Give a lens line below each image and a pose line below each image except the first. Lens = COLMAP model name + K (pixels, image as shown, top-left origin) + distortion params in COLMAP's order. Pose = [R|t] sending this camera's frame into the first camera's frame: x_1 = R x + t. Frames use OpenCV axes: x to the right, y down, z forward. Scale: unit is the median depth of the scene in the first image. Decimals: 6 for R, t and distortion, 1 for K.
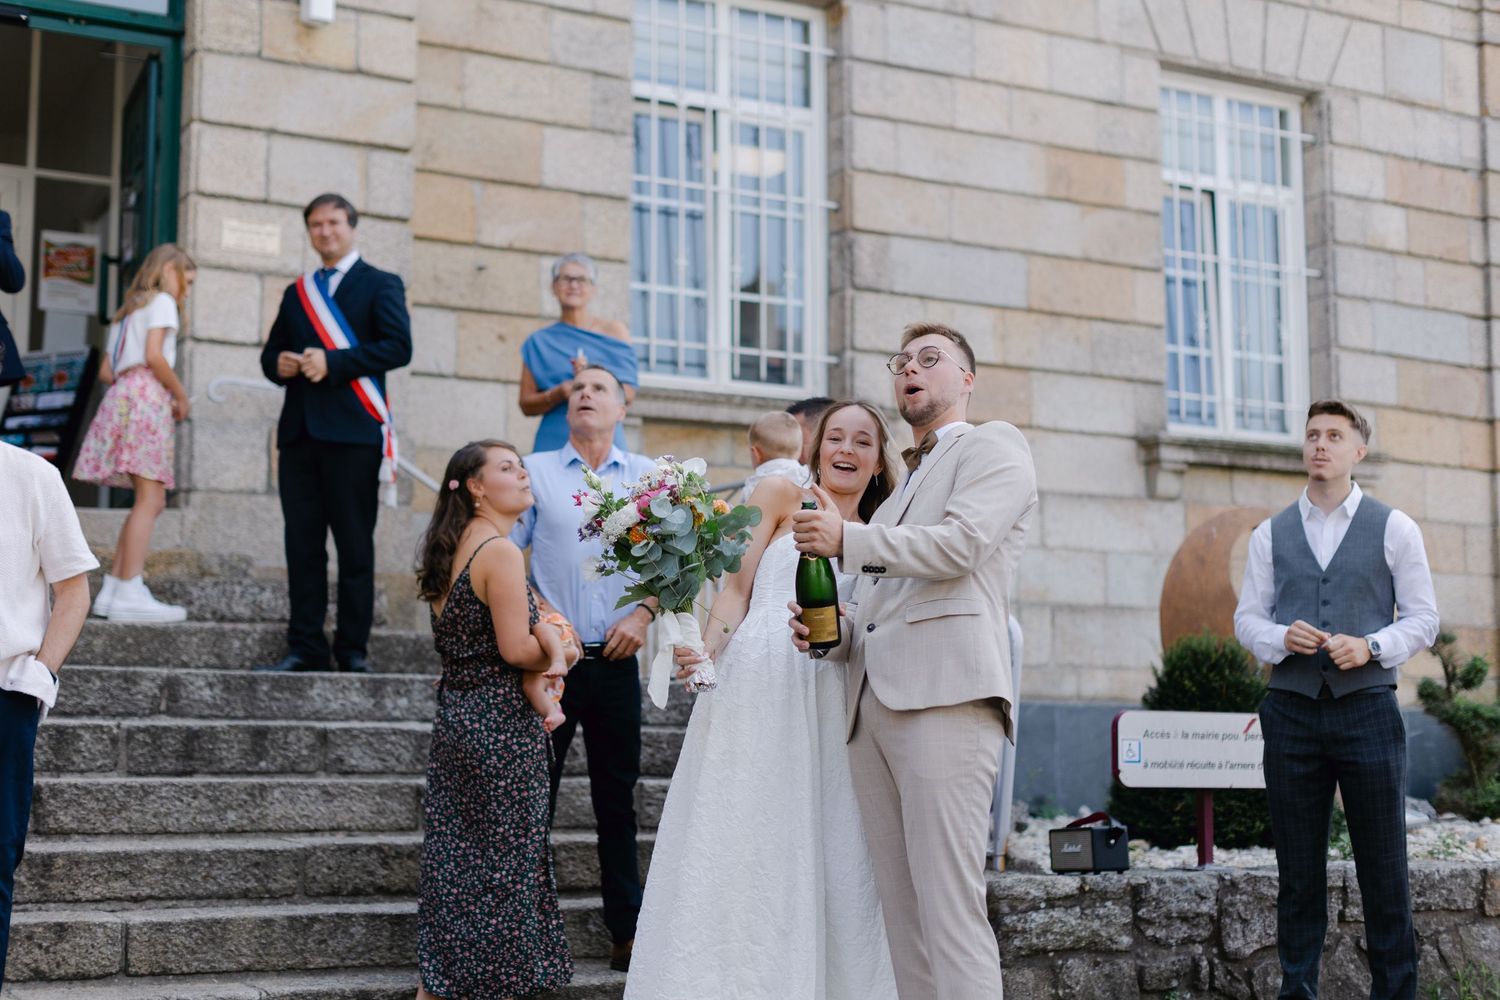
lens RADIAL K [[2187.3, 0, 737.6], [0, 2187.3, 479.7], [0, 0, 1]] dist [0.046880, -0.100341]
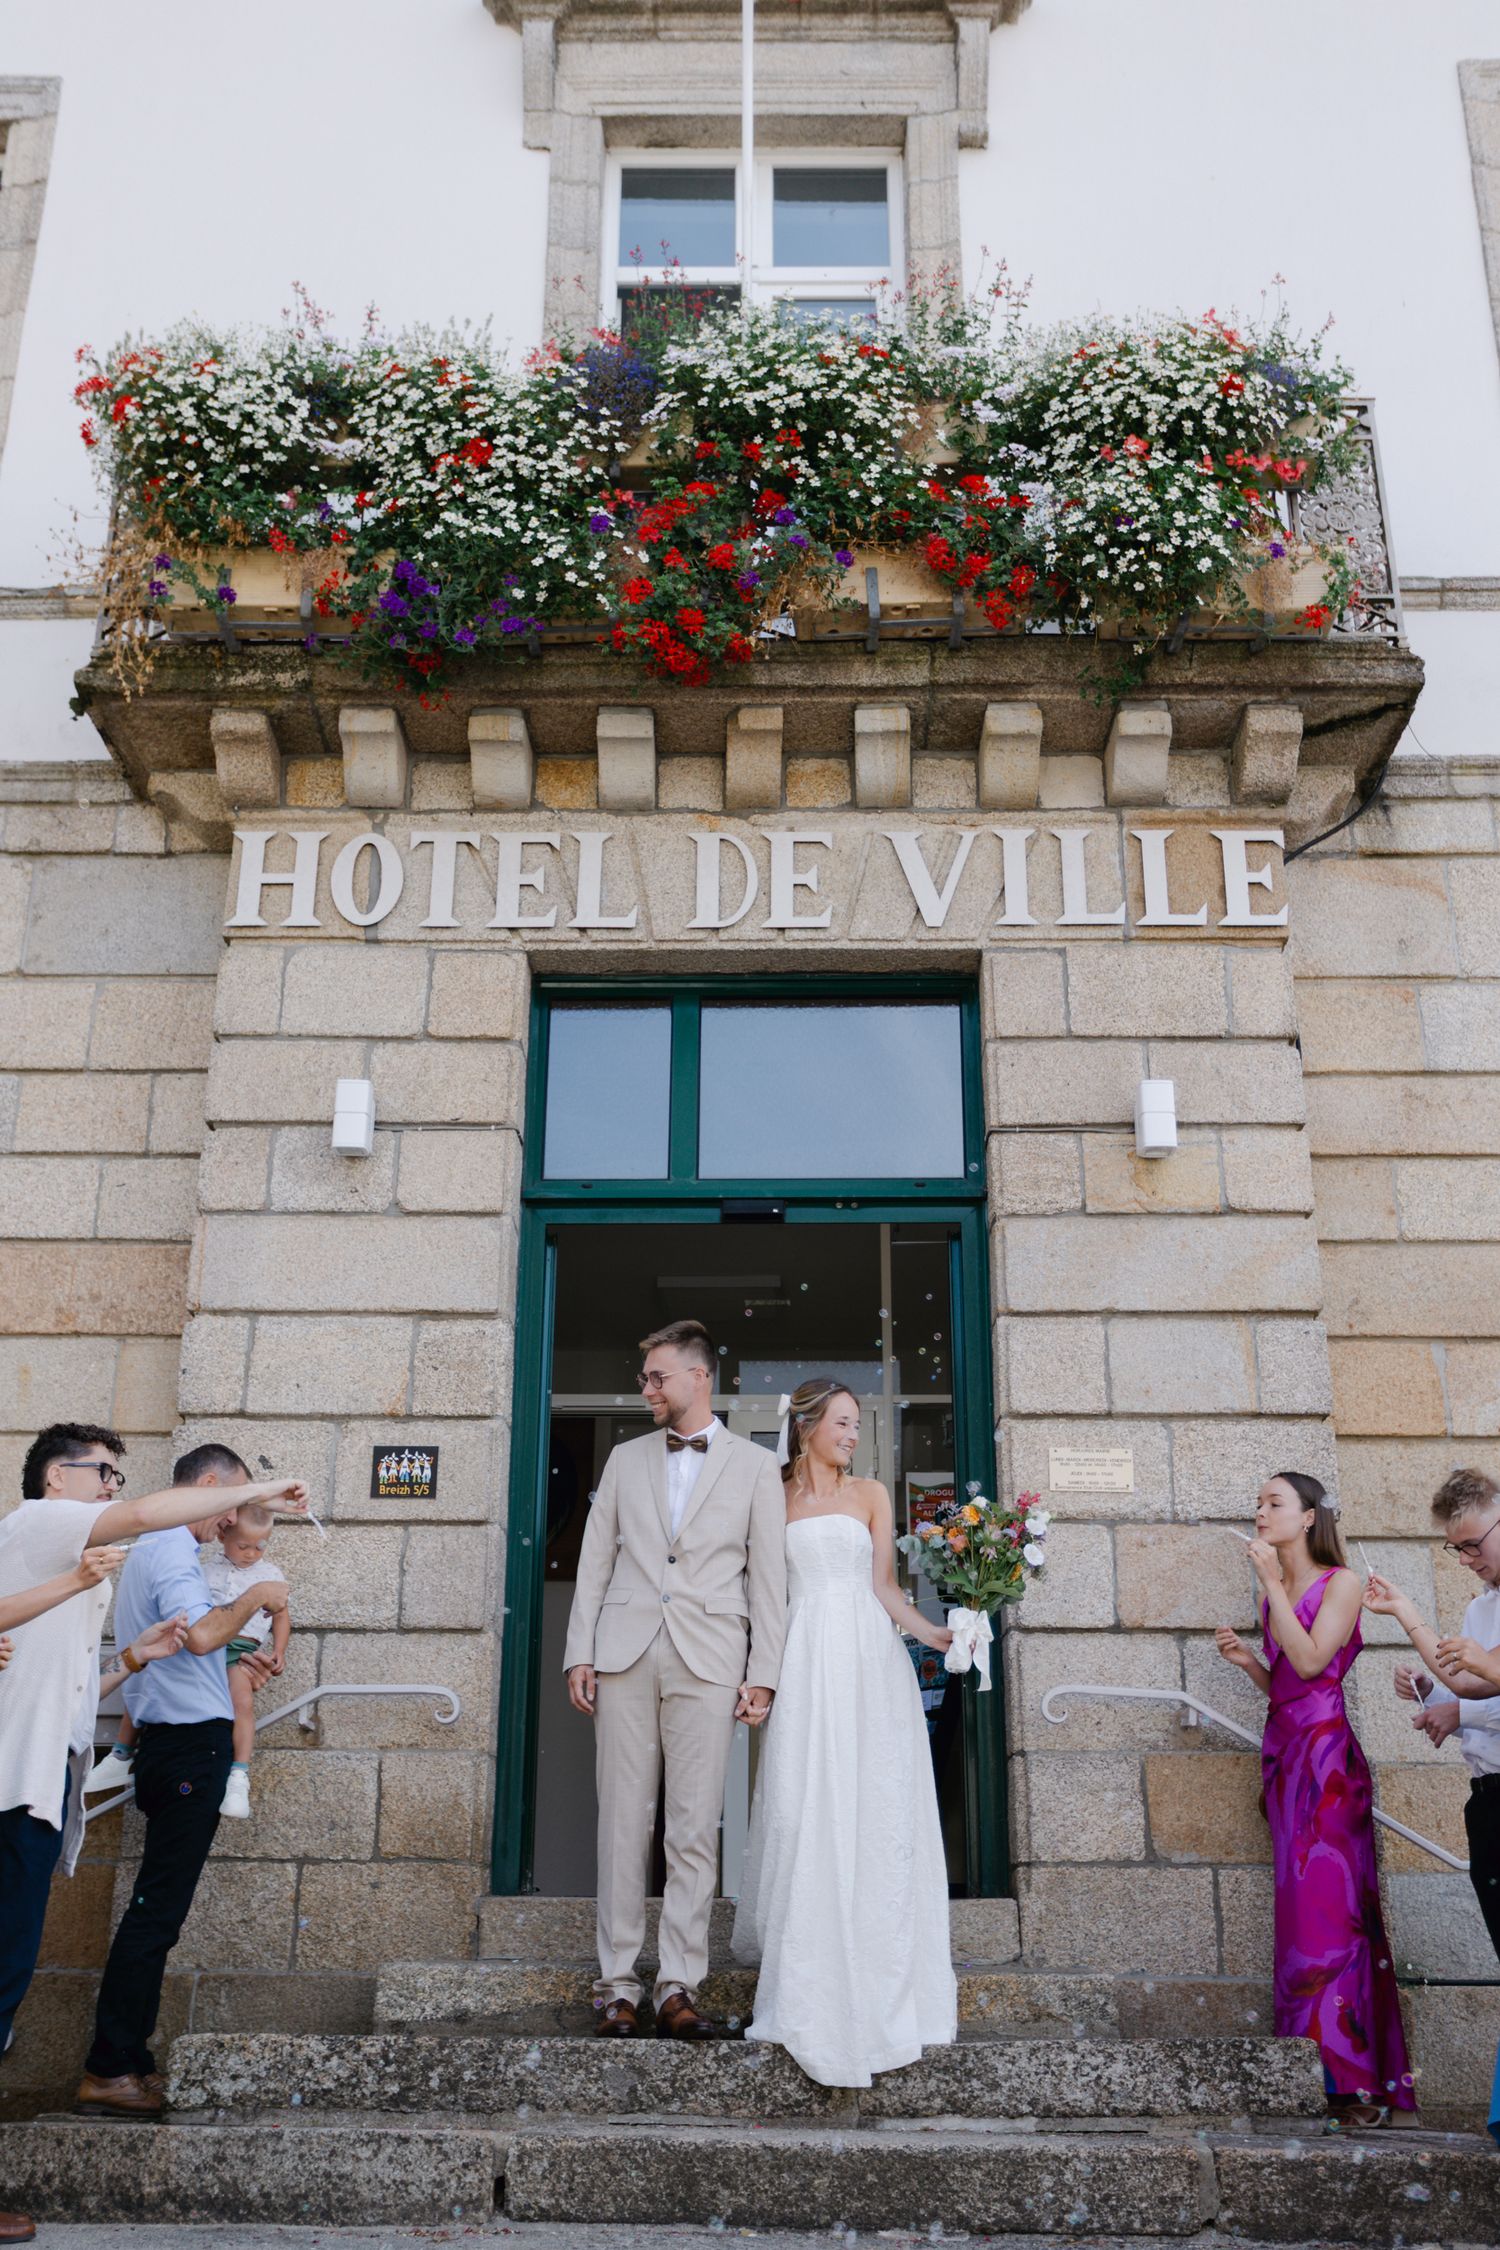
lens RADIAL K [[2218.6, 0, 750.3], [0, 2218.6, 1140.2], [0, 0, 1]] dist [0.015688, -0.003287]
pose [[0.871882, -0.171008, -0.458887, 0.022759], [0.061781, 0.967972, -0.243339, -0.048376], [0.485803, 0.183812, 0.854522, 0.337741]]
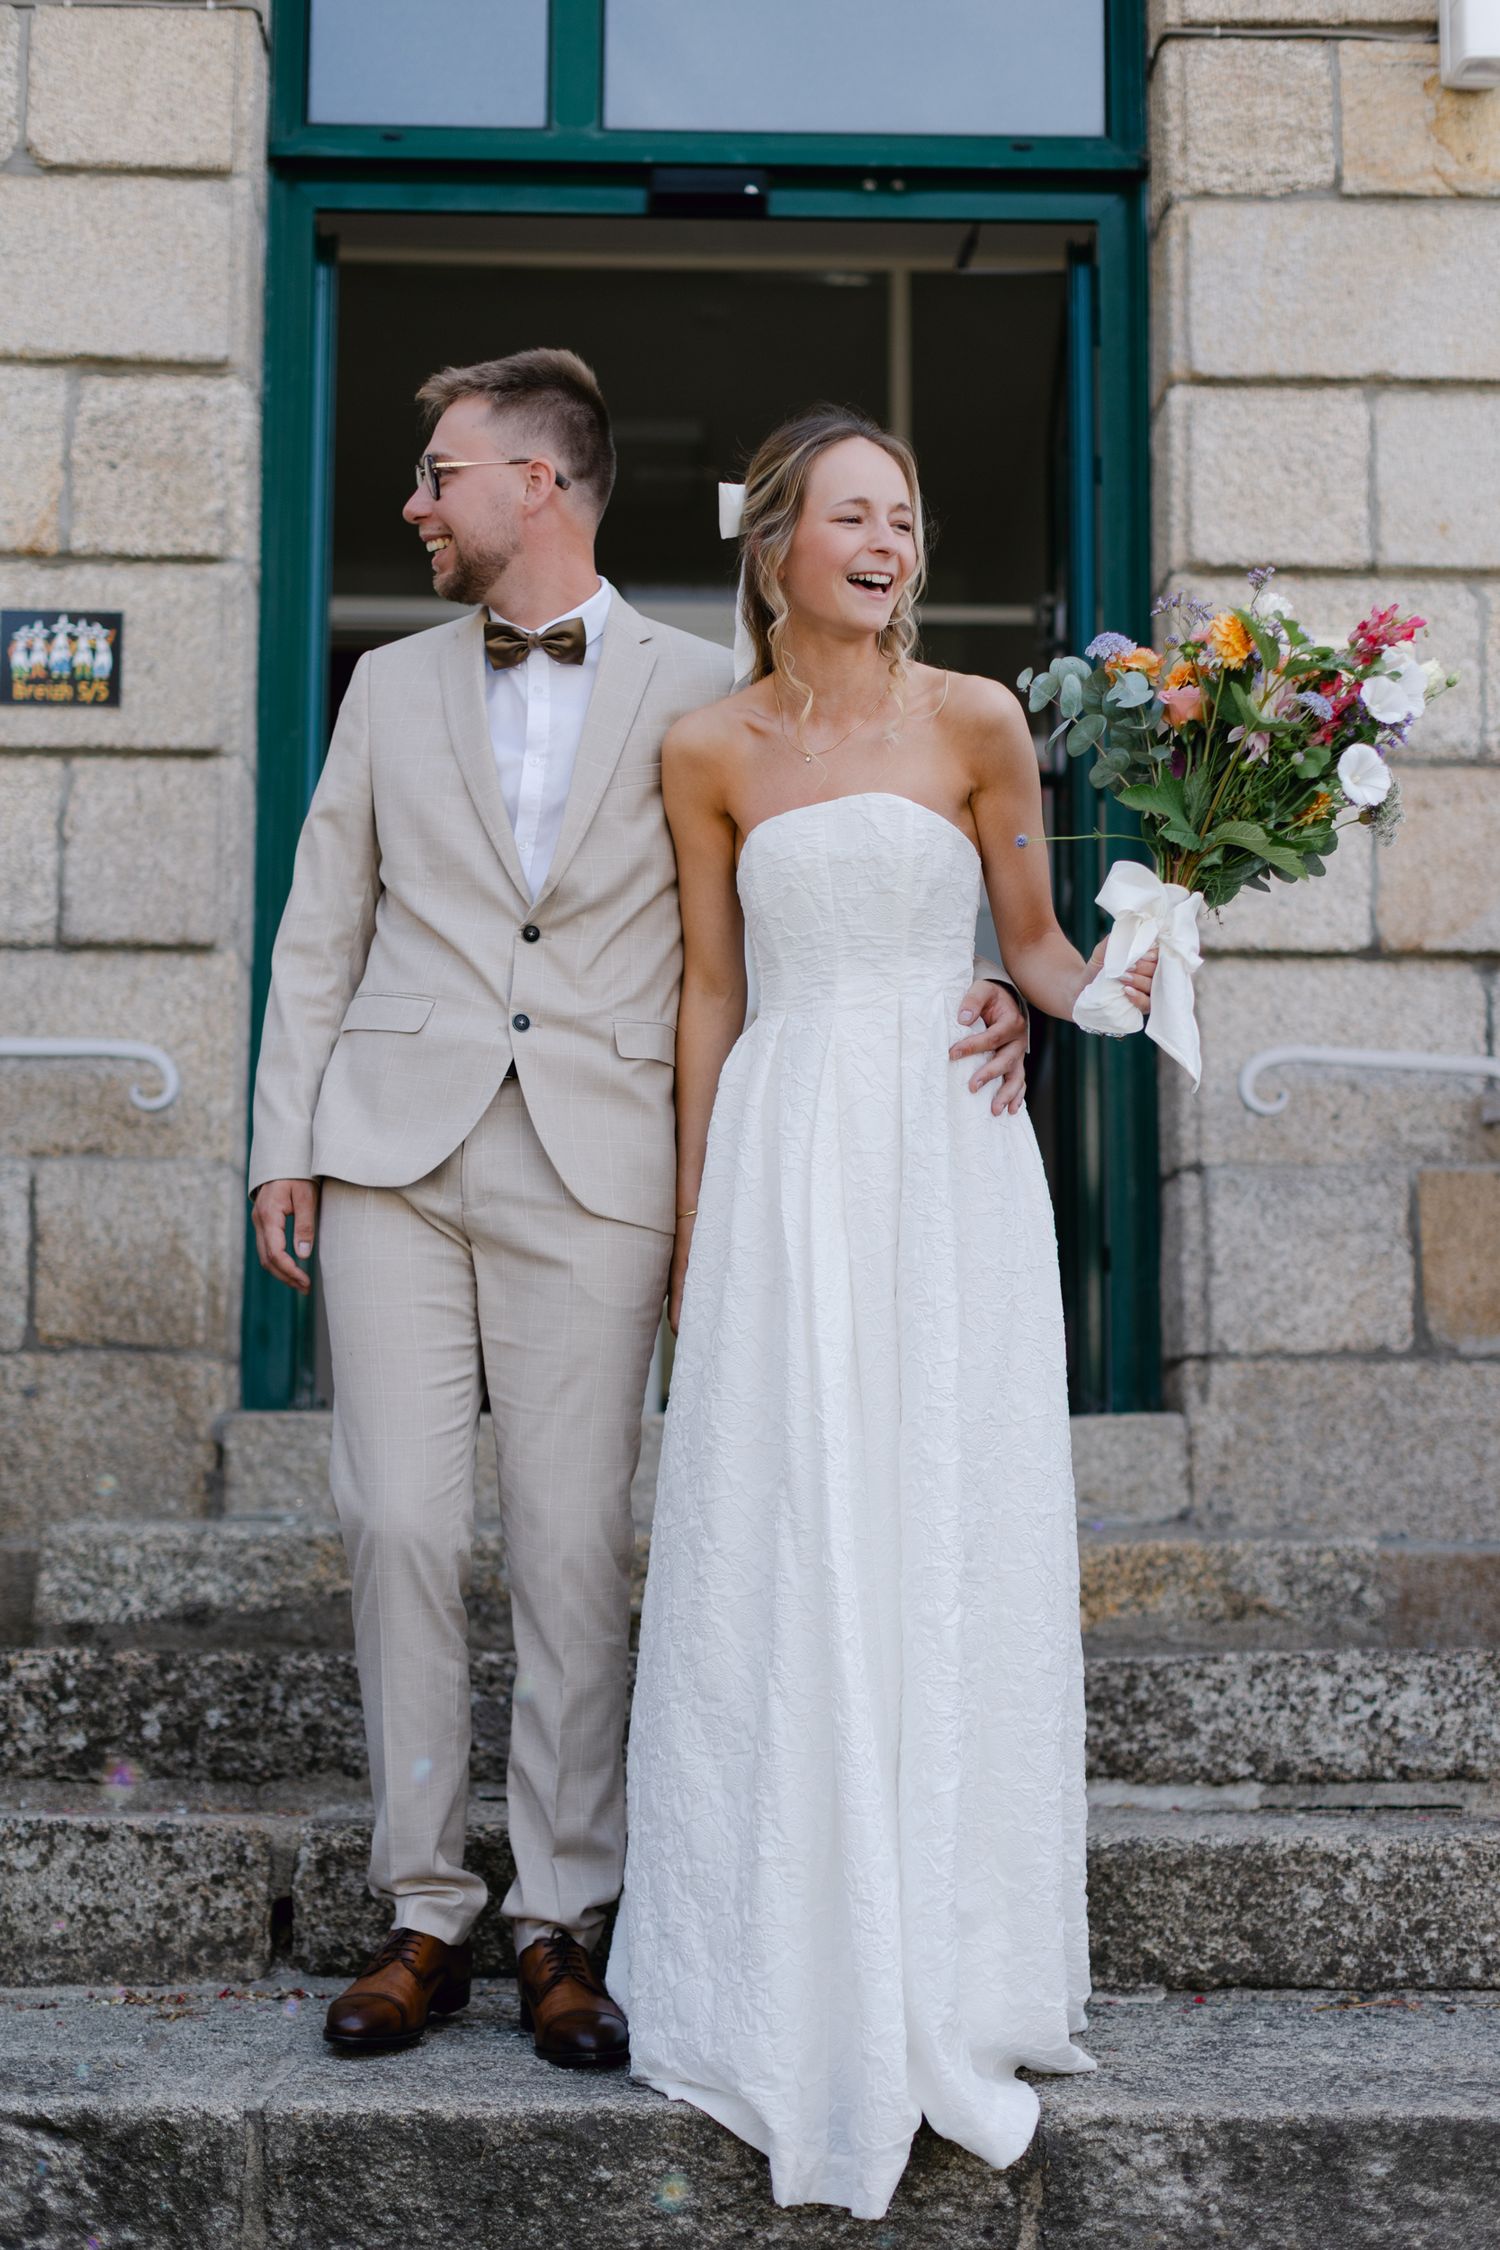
lens RADIAL K [[3202.4, 0, 761.0], [0, 3202.4, 1152.8], [0, 0, 1]] dist [0.026340, -0.030035]
pose [[0.900278, -0.055308, -0.431788, -0.079758], [0.057156, 0.998327, -0.008707, -0.029228], [0.431548, -0.016841, 0.901933, 0.468666]]
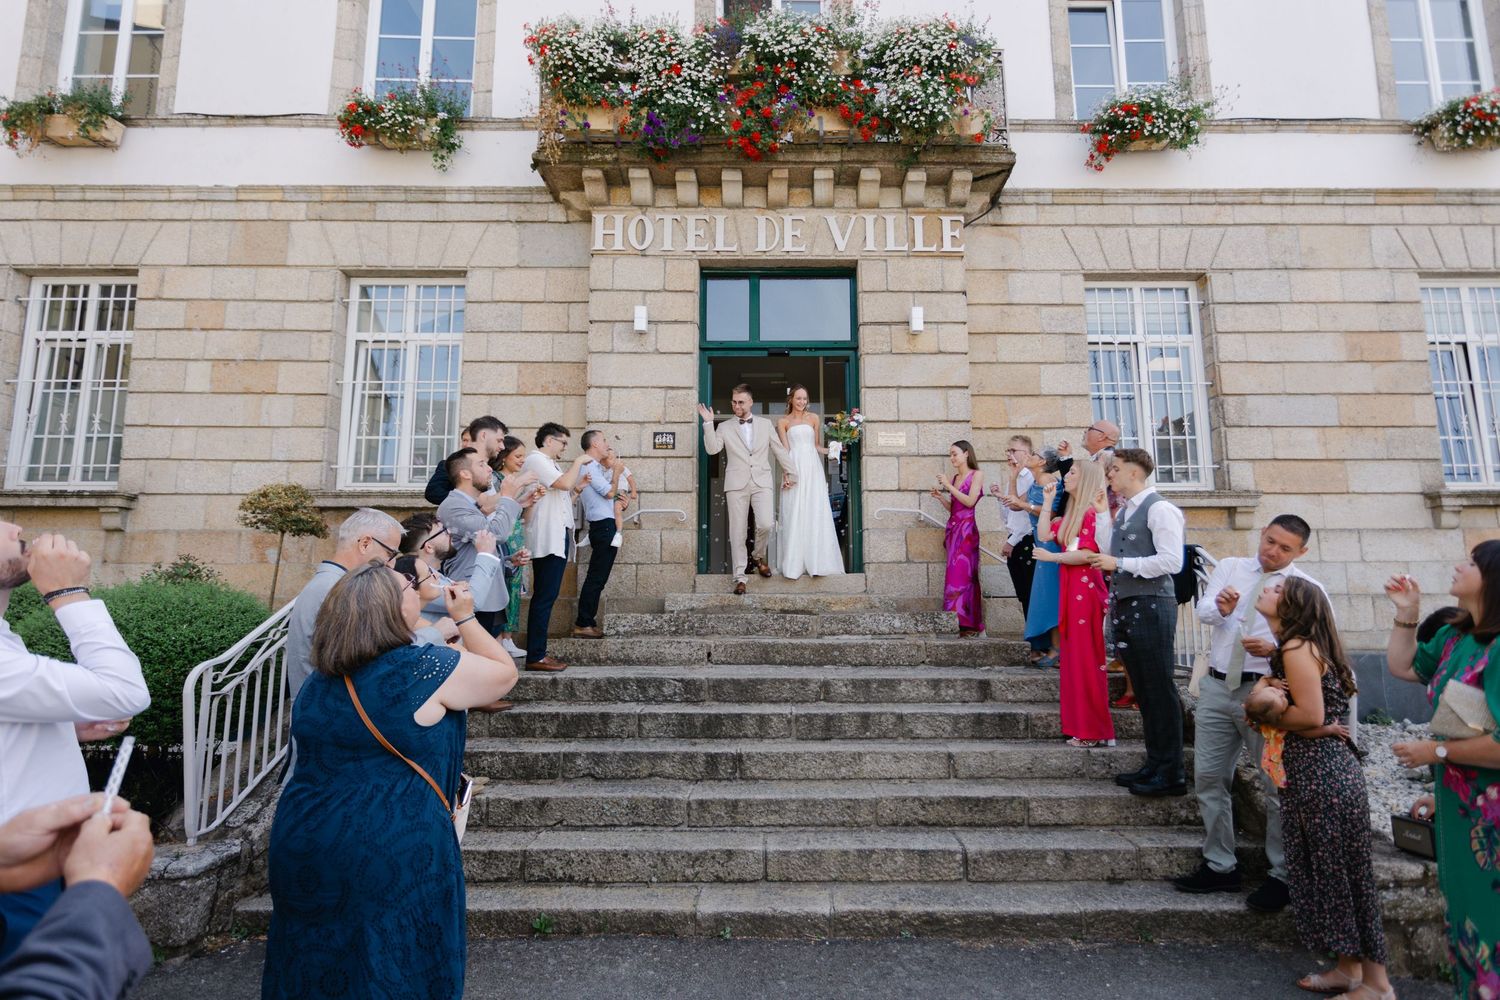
lens RADIAL K [[812.8, 0, 787.1], [0, 812.8, 488.6], [0, 0, 1]] dist [-0.001606, 0.001561]
pose [[0.887081, -0.077876, -0.454997, 0.039022], [0.068482, 0.996962, -0.037121, -0.042227], [0.456506, 0.001770, 0.889719, 0.269032]]
